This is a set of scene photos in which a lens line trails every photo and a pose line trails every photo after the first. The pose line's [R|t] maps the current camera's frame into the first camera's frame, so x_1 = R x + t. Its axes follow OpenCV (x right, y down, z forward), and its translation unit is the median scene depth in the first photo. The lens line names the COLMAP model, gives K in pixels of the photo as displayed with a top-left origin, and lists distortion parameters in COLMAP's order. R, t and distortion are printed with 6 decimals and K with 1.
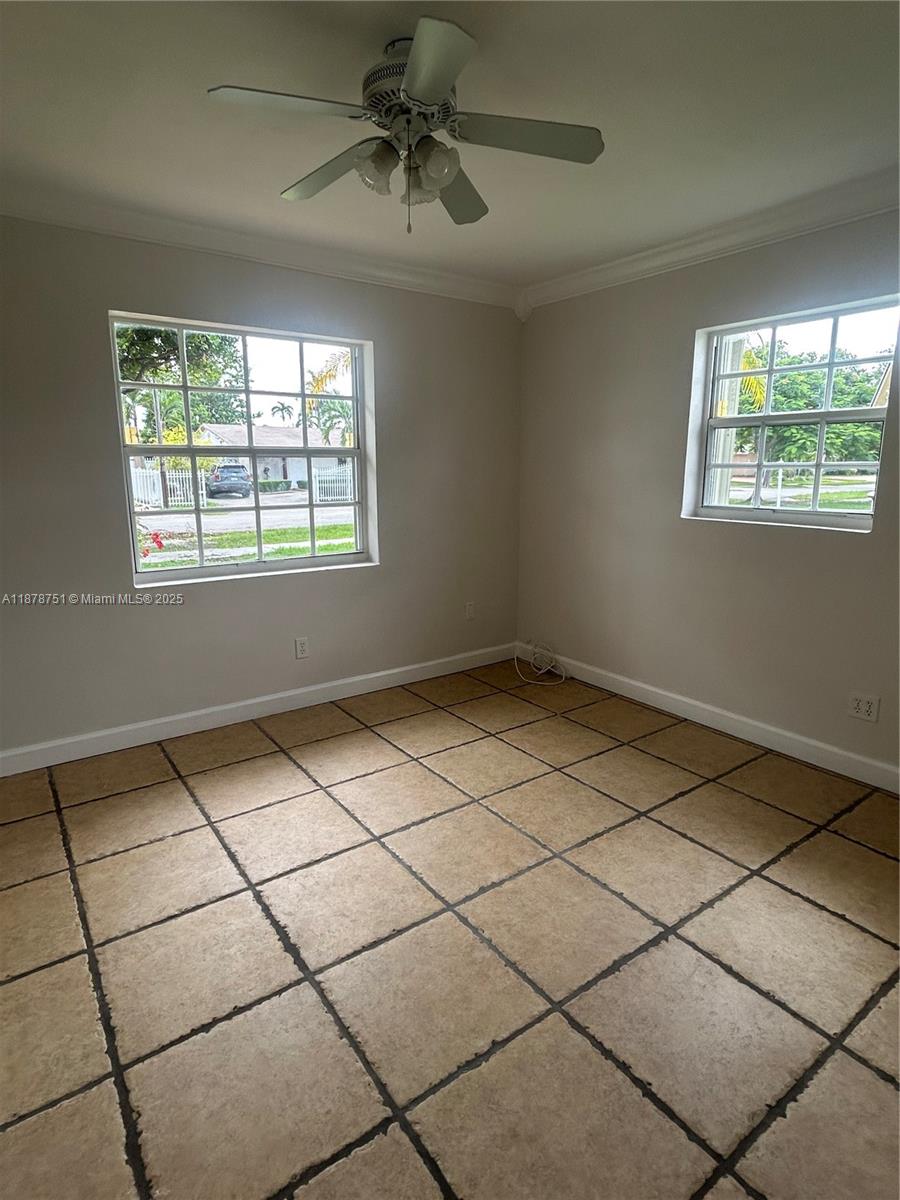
lens RADIAL K [[652.9, 0, 450.0], [0, 652.9, 600.0], [0, 0, 1]] dist [-0.003590, 0.000700]
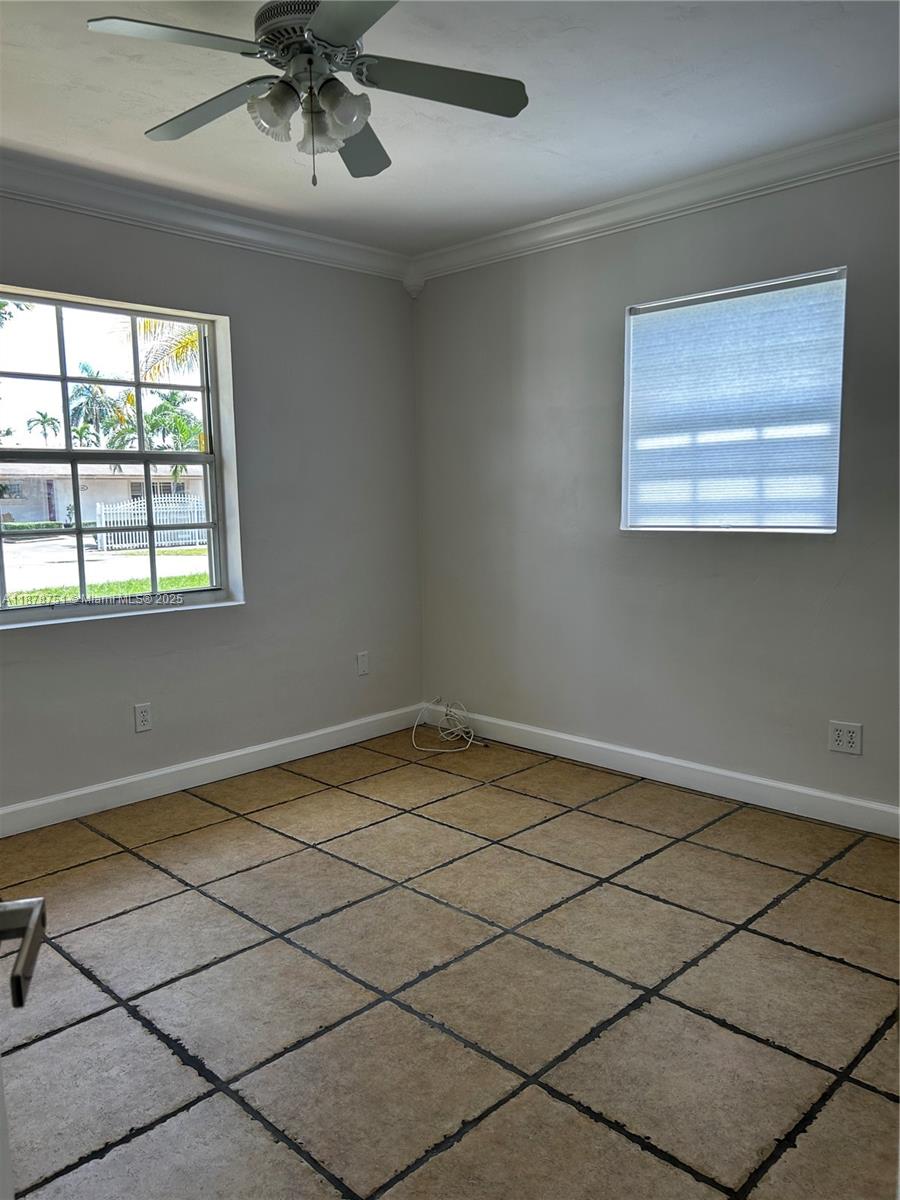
lens RADIAL K [[884.9, 0, 450.0], [0, 884.9, 600.0], [0, 0, 1]] dist [0.068238, -0.082311]
pose [[0.987045, -0.036700, 0.156191, -0.081932], [0.049128, 0.995861, -0.076468, 0.079266], [-0.152738, 0.083150, 0.984763, -0.140528]]
